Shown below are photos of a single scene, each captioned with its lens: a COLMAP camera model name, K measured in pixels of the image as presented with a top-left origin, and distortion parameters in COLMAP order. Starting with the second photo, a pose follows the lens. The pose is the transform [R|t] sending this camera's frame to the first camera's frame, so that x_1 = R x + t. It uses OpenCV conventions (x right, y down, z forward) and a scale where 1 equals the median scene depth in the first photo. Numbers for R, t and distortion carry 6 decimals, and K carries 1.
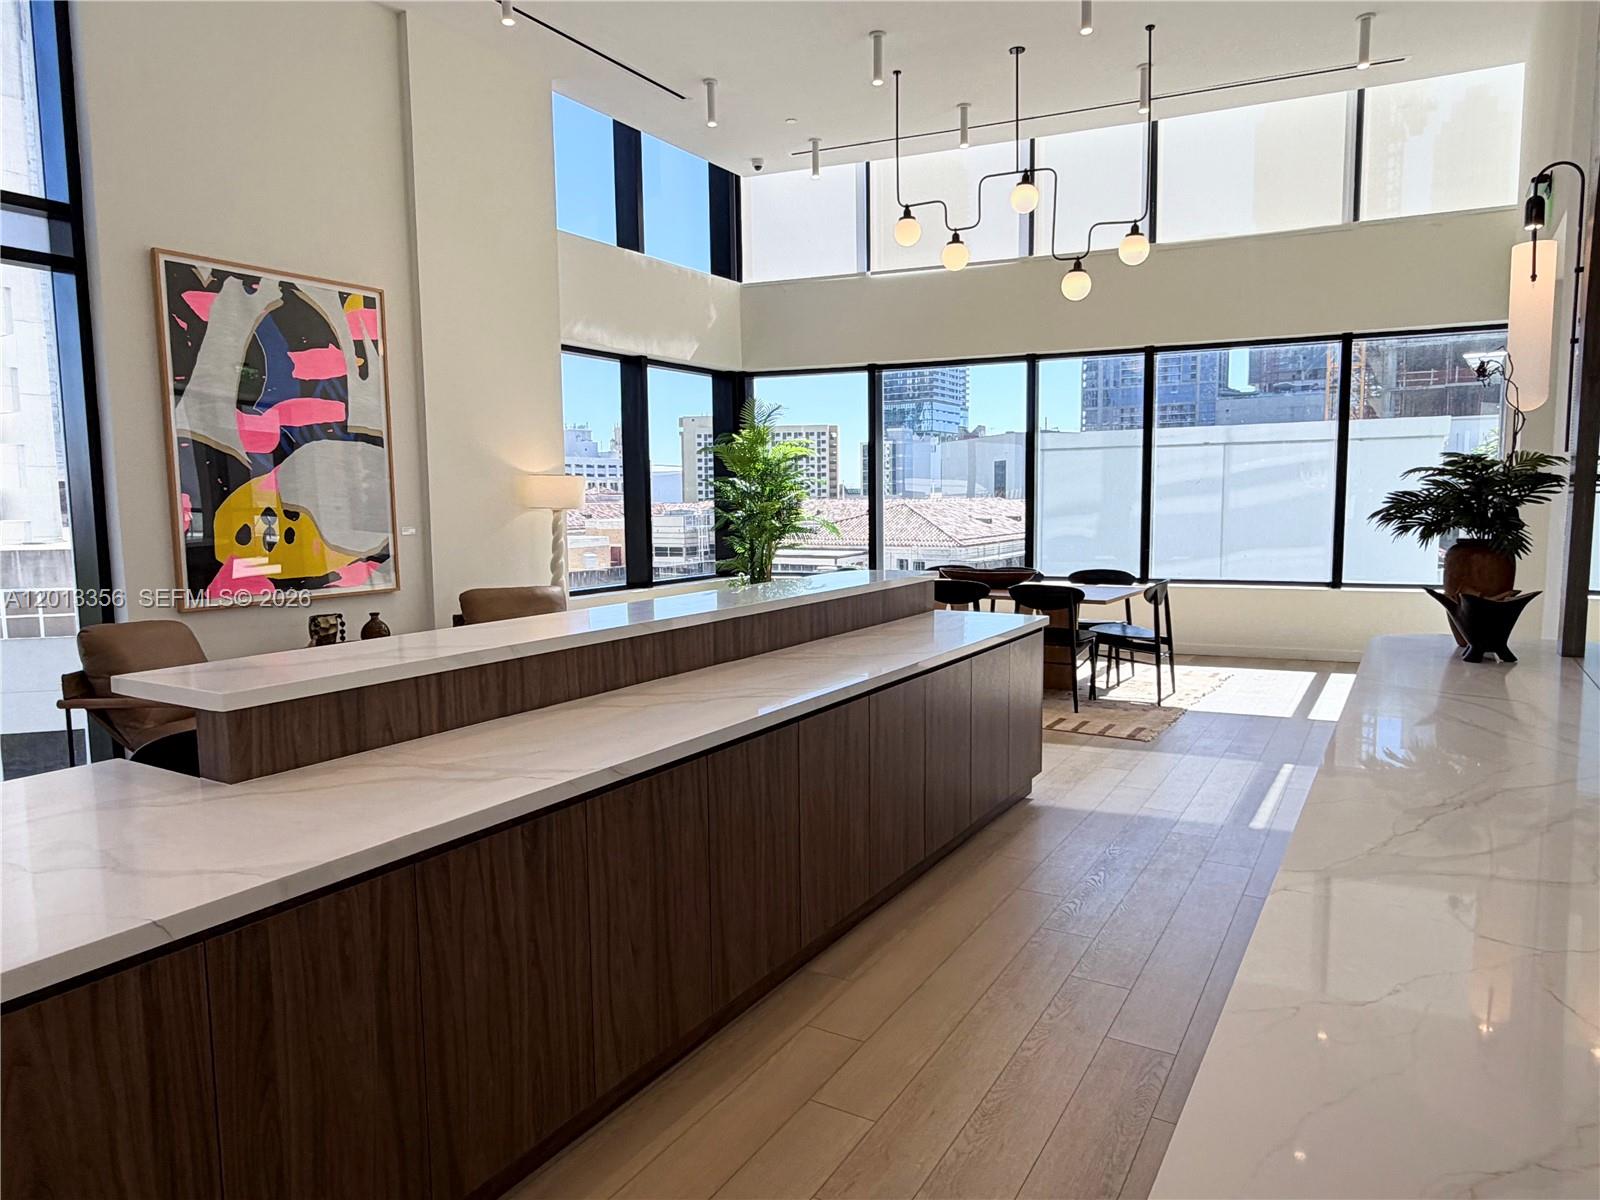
lens RADIAL K [[1020.7, 0, 801.4], [0, 1020.7, 593.2], [0, 0, 1]] dist [0.007748, 0.002567]
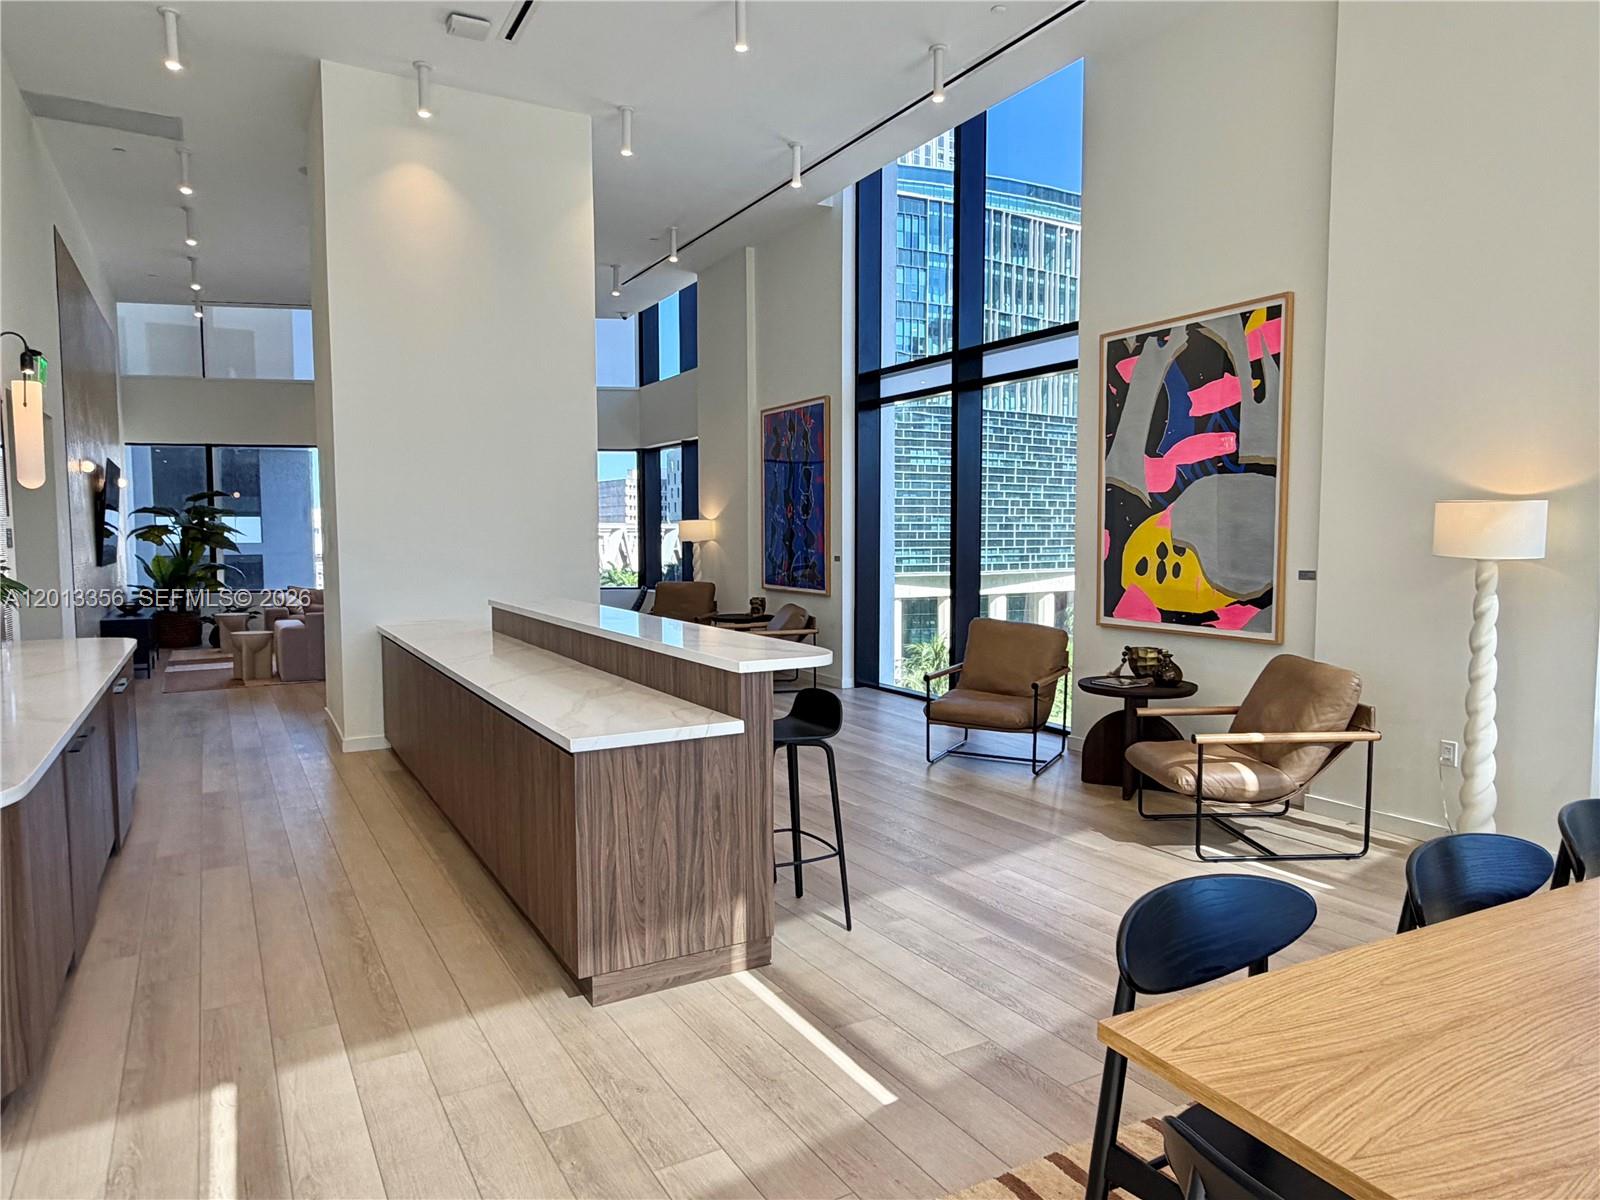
lens RADIAL K [[1020.7, 0, 805.1], [0, 1020.7, 610.9], [0, 0, 1]] dist [0.007748, 0.002567]
pose [[-0.489946, 0.089277, -0.867169, 0.603287], [-0.070532, 0.987421, 0.141507, -0.138469], [0.868895, 0.130494, -0.477486, 1.197933]]
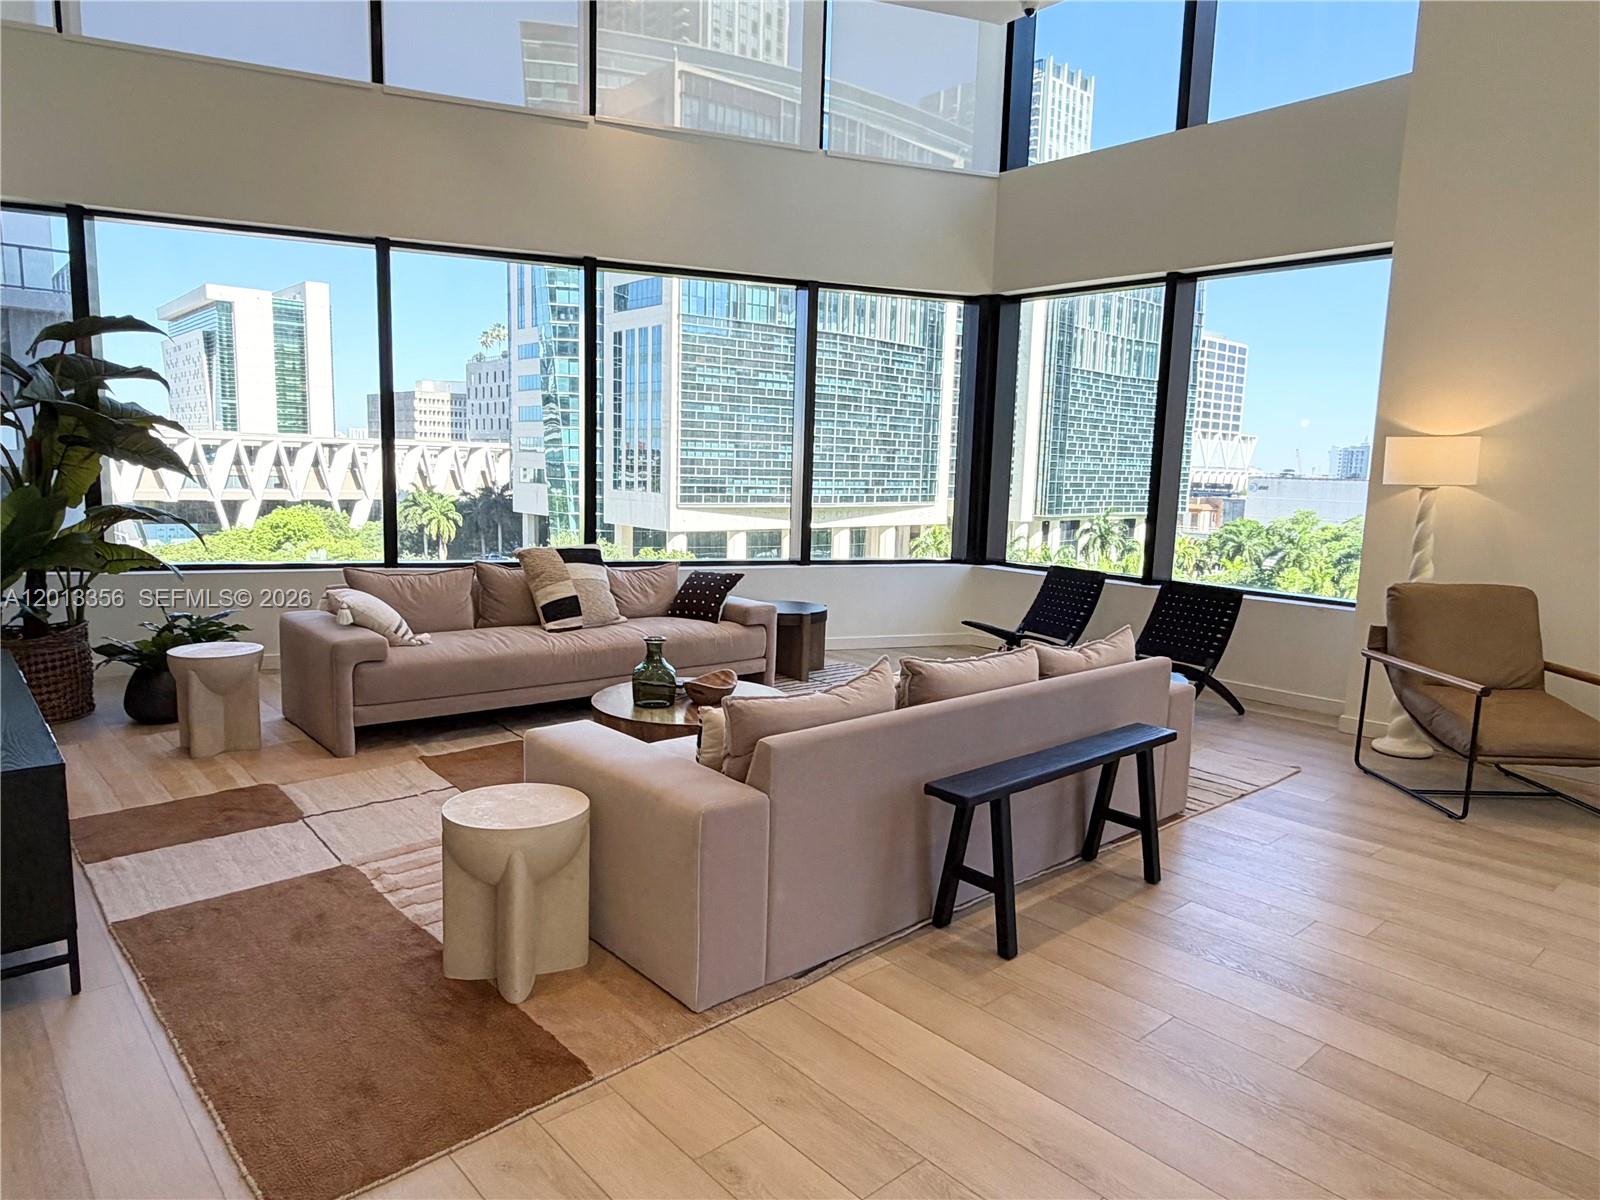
lens RADIAL K [[1020.7, 0, 795.3], [0, 1020.7, 594.1], [0, 0, 1]] dist [0.007748, 0.002567]
pose [[-0.313661, 0.134098, -0.940018, 0.567967], [-0.112433, 0.977768, 0.176999, -0.129874], [0.942855, 0.161207, -0.291611, 1.123376]]
